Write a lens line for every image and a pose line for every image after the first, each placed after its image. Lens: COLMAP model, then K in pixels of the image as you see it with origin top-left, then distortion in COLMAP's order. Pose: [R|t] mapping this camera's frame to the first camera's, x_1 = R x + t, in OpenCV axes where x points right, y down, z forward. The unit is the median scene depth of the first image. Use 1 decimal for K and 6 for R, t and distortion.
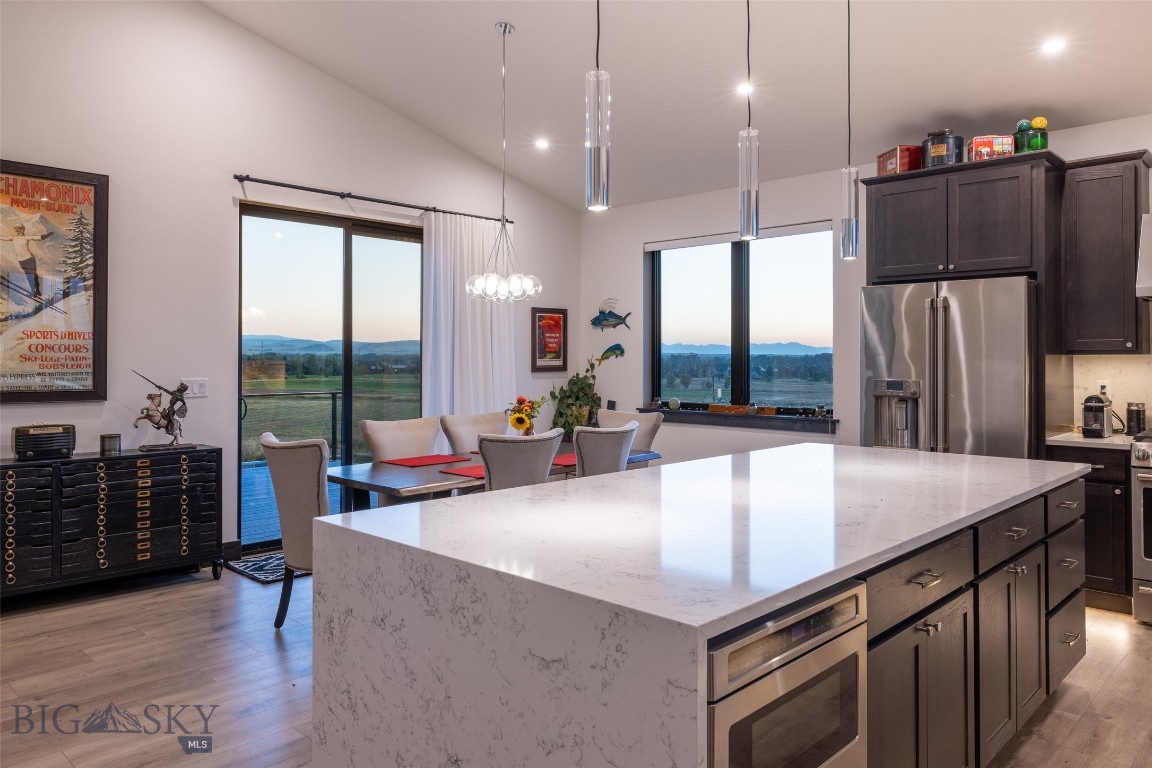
lens RADIAL K [[796.8, 0, 563.8], [0, 796.8, 353.8], [0, 0, 1]] dist [-0.008202, 0.012511]
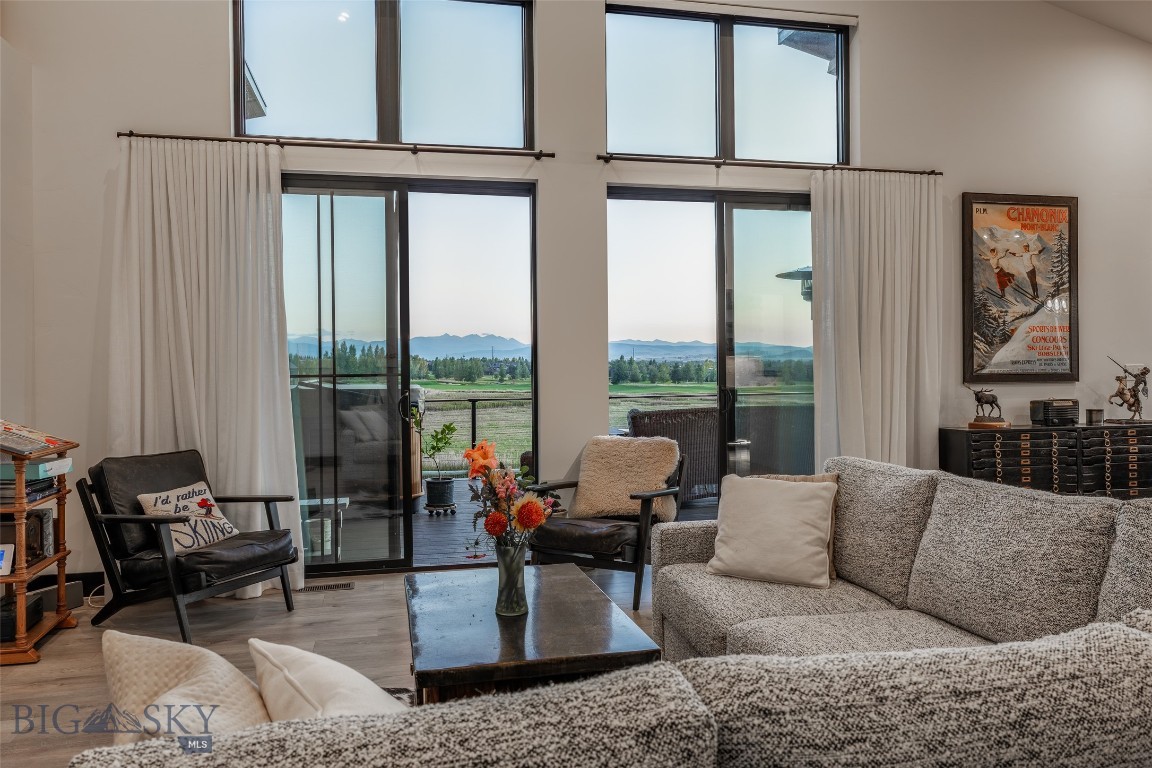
lens RADIAL K [[821.3, 0, 567.5], [0, 821.3, 373.0], [0, 0, 1]] dist [0.002480, -0.001468]
pose [[0.839560, -0.008623, -0.543198, -0.547407], [0.017123, 0.999797, 0.010595, 0.018502], [0.542996, -0.018196, 0.839538, -0.484133]]
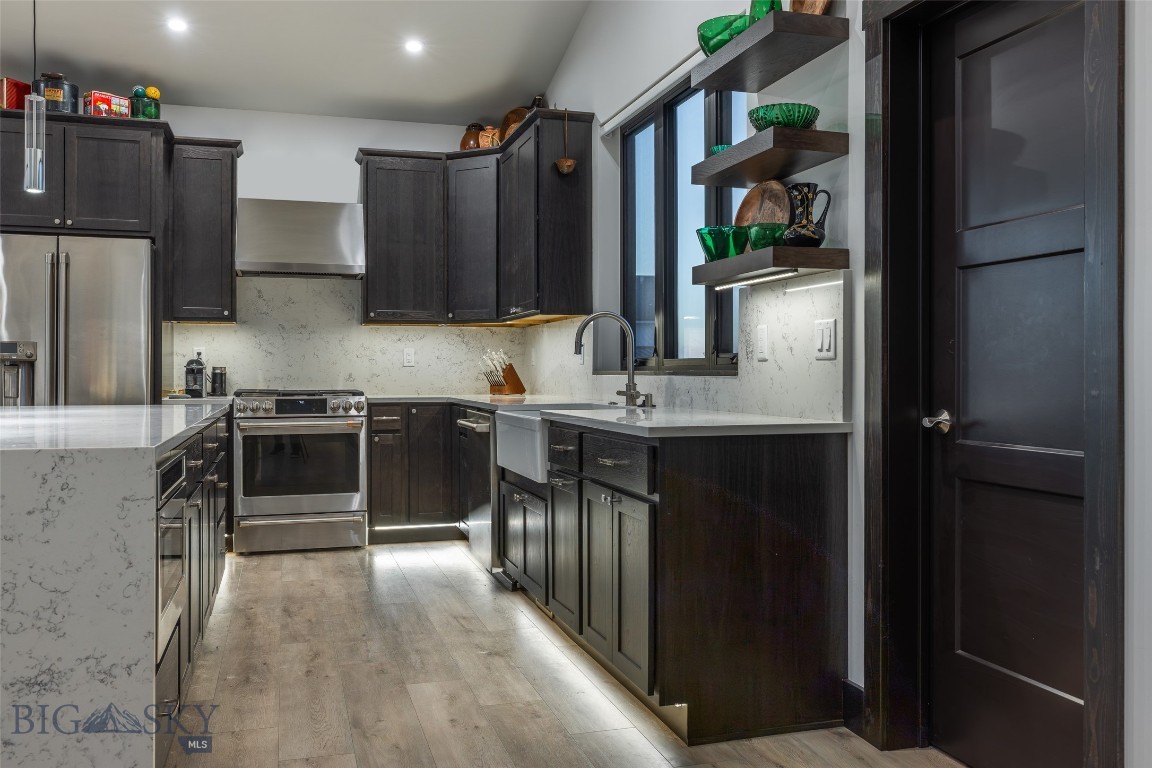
lens RADIAL K [[990.7, 0, 592.1], [0, 990.7, 371.0], [0, 0, 1]] dist [-0.010084, 0.017458]
pose [[0.474818, 0.003599, 0.880076, -0.242790], [-0.009949, 0.999950, 0.001278, 0.057709], [-0.880028, -0.009363, 0.474830, -0.099330]]
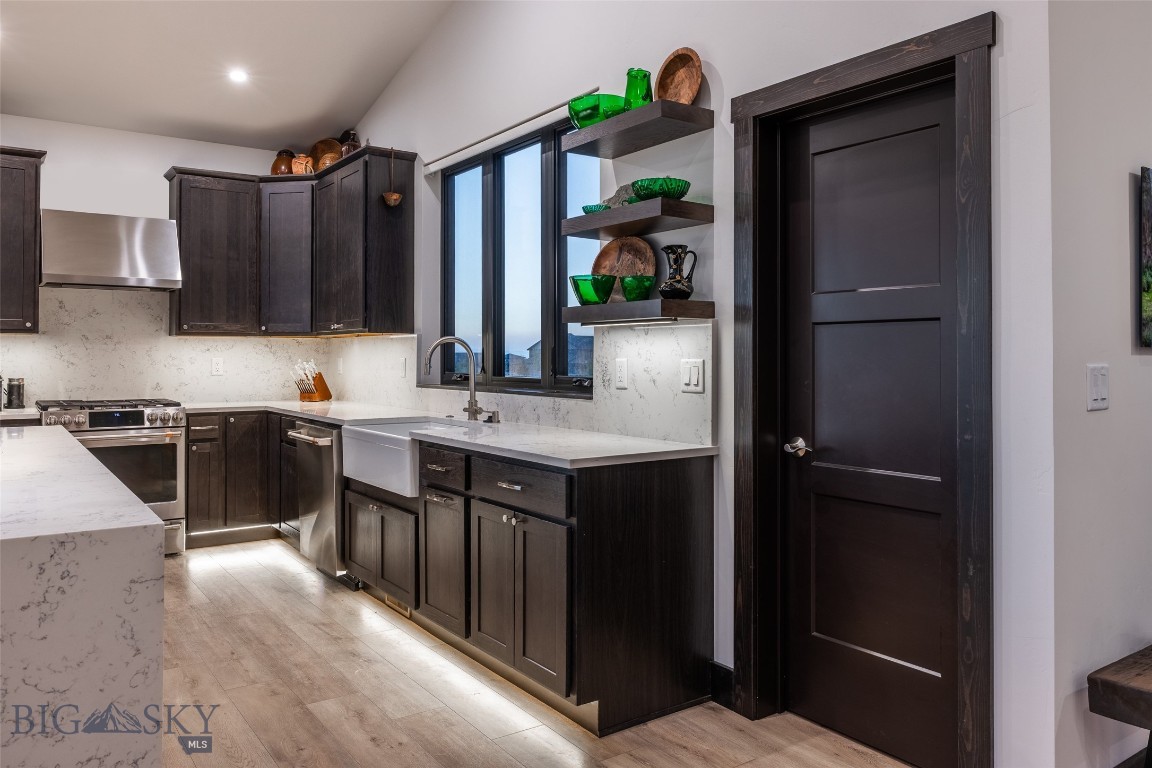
lens RADIAL K [[839.0, 0, 570.6], [0, 839.0, 347.0], [0, 0, 1]] dist [-0.009066, 0.009514]
pose [[0.186336, 0.014772, 0.982375, -0.261967], [-0.011543, 0.999851, -0.012845, 0.023500], [-0.982418, -0.008946, 0.186478, 0.045149]]
